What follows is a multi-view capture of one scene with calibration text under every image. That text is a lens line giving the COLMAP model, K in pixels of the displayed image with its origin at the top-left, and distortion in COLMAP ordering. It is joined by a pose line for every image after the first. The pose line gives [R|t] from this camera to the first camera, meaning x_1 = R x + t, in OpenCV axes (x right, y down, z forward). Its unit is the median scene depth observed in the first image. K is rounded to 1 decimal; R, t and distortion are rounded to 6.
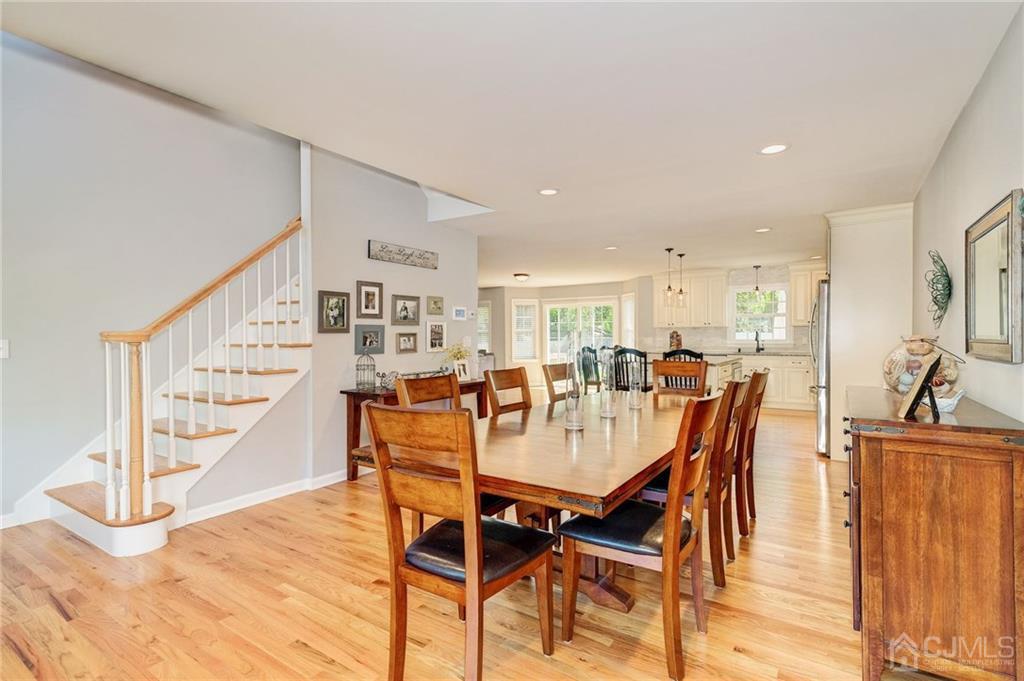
lens RADIAL K [[498.1, 0, 512.0], [0, 498.1, 340.5], [0, 0, 1]] dist [0.000855, 0.000062]
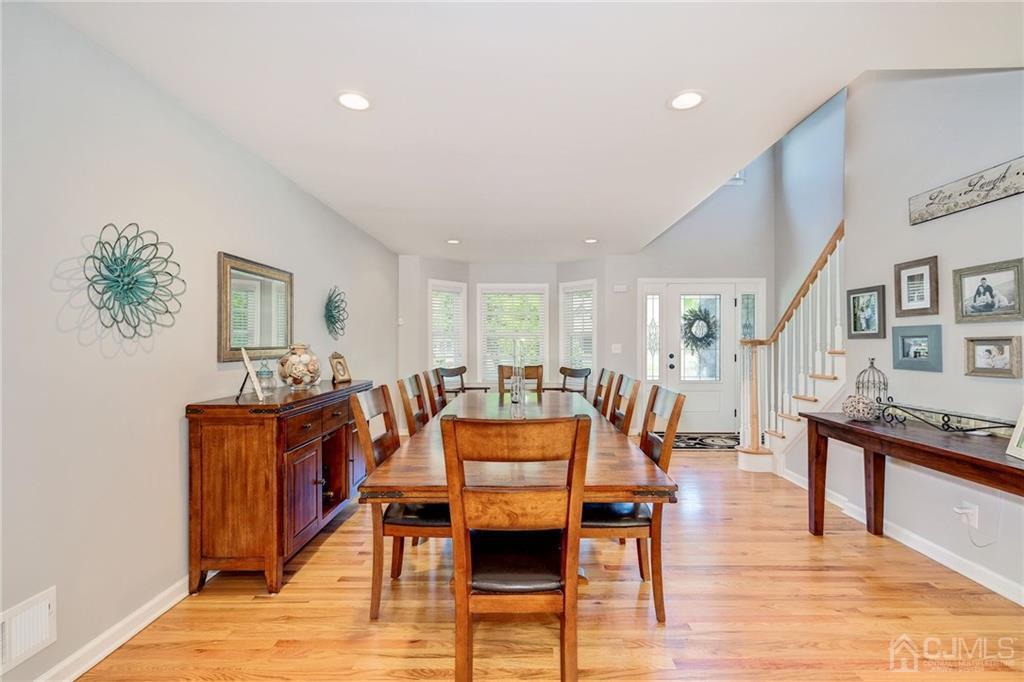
lens RADIAL K [[450.7, 0, 514.7], [0, 450.7, 337.4], [0, 0, 1]] dist [0.013559, 0.000609]
pose [[-0.844119, 0.005228, -0.536130, 0.472178], [0.005462, 0.999984, 0.001152, -0.018929], [0.536128, -0.001956, -0.844135, 1.190029]]
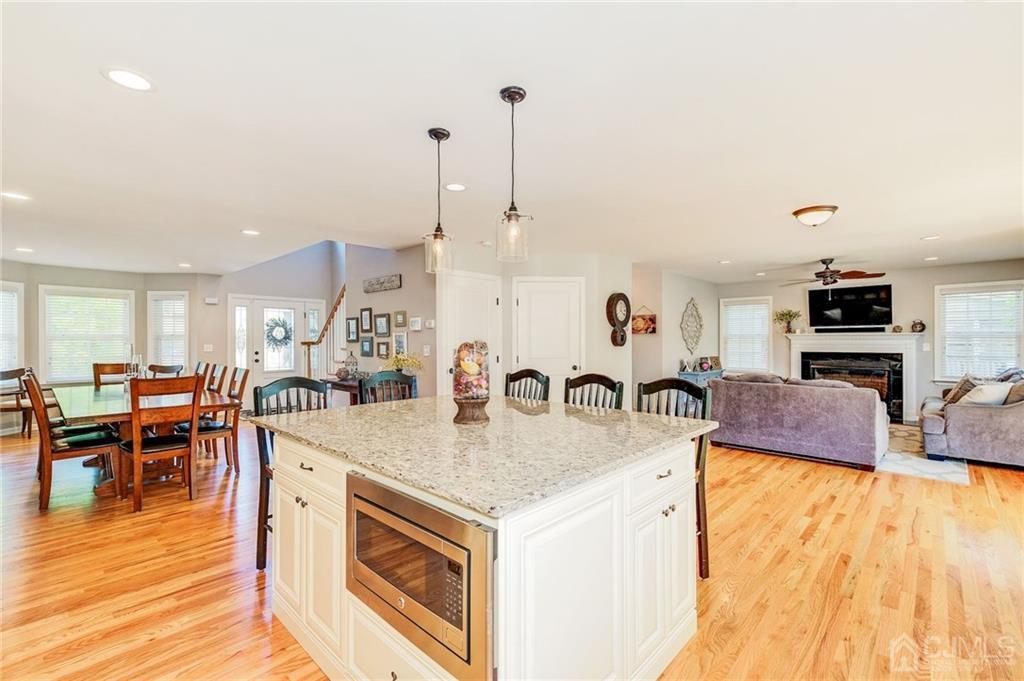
lens RADIAL K [[436.8, 0, 512.0], [0, 436.8, 340.5], [0, 0, 1]] dist [0.001762, 0.000297]
pose [[-0.164637, 0.011878, -0.986283, 0.919705], [-0.006016, 0.999897, 0.013046, -0.038621], [0.986336, 0.008081, -0.164549, 1.607546]]
